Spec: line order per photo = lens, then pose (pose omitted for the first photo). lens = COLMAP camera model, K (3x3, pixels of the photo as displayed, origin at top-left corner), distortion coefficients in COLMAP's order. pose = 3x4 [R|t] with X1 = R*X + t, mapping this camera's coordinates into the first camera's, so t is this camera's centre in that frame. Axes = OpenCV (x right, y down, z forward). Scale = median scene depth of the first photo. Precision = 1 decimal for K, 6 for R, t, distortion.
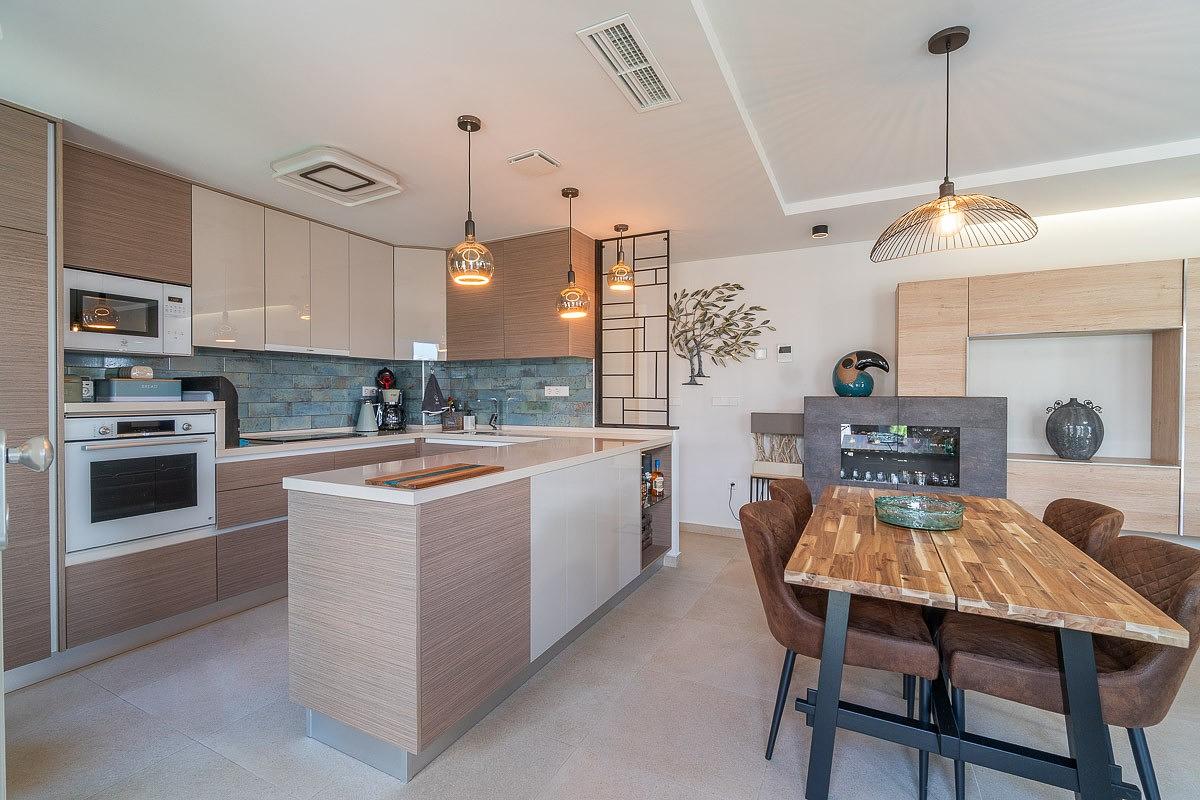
lens RADIAL K [[524.9, 0, 569.1], [0, 524.9, 393.8], [0, 0, 1]] dist [-0.001484, -0.000221]
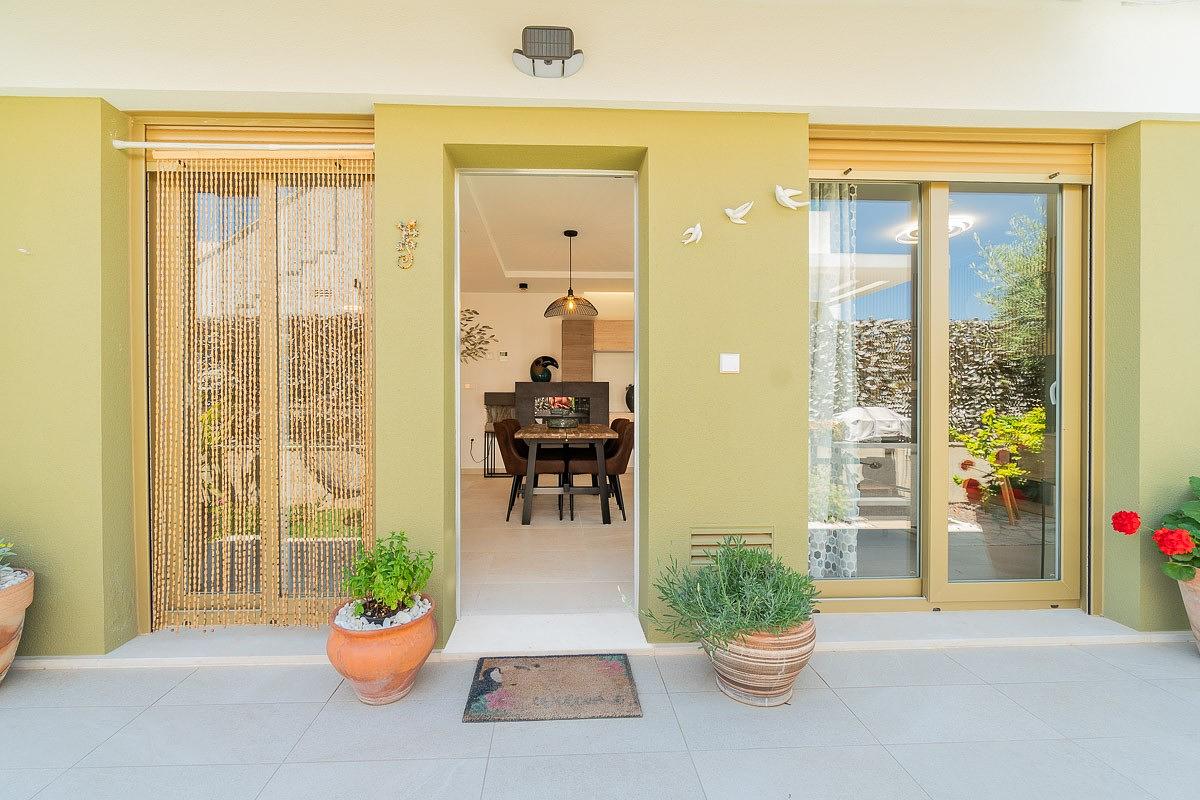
lens RADIAL K [[524.9, 0, 569.1], [0, 524.9, 393.8], [0, 0, 1]] dist [-0.001484, -0.000221]
pose [[0.857542, -0.001534, 0.514411, -0.272531], [0.004810, 0.999976, -0.005037, 0.052695], [-0.514391, 0.006794, 0.857529, -0.538132]]
